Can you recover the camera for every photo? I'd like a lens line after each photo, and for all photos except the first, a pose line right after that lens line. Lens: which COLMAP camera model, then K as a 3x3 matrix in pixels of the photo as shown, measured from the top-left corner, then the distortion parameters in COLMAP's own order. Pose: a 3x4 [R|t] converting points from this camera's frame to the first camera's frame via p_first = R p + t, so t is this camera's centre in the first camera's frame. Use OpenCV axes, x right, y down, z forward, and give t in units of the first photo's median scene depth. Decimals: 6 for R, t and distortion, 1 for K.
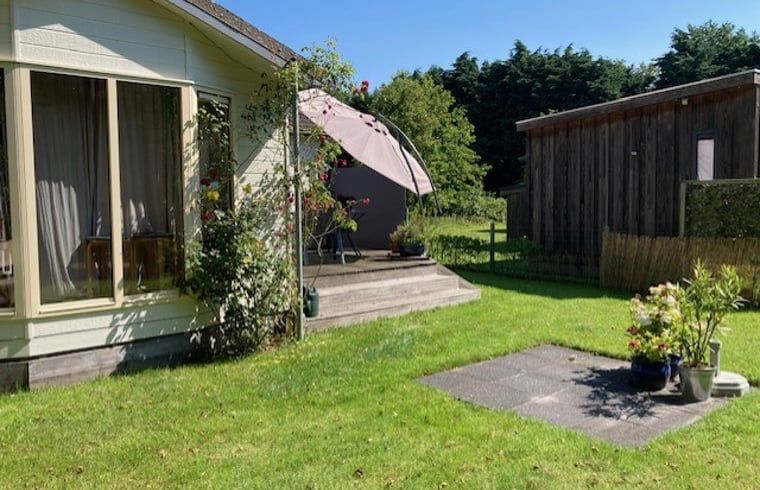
lens RADIAL K [[623.3, 0, 372.5], [0, 623.3, 233.6], [0, 0, 1]] dist [0.009905, 0.003268]
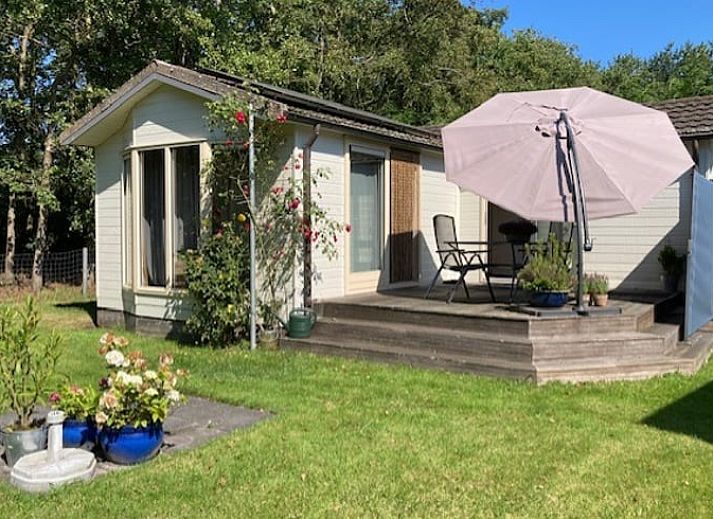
lens RADIAL K [[668.4, 0, 353.7], [0, 668.4, 249.5], [0, 0, 1]] dist [0.014832, 0.007399]
pose [[0.239045, 0.033285, -0.970438, 1.272983], [-0.066881, 0.997603, 0.017742, -0.053387], [0.968702, 0.060663, 0.240698, 1.027471]]
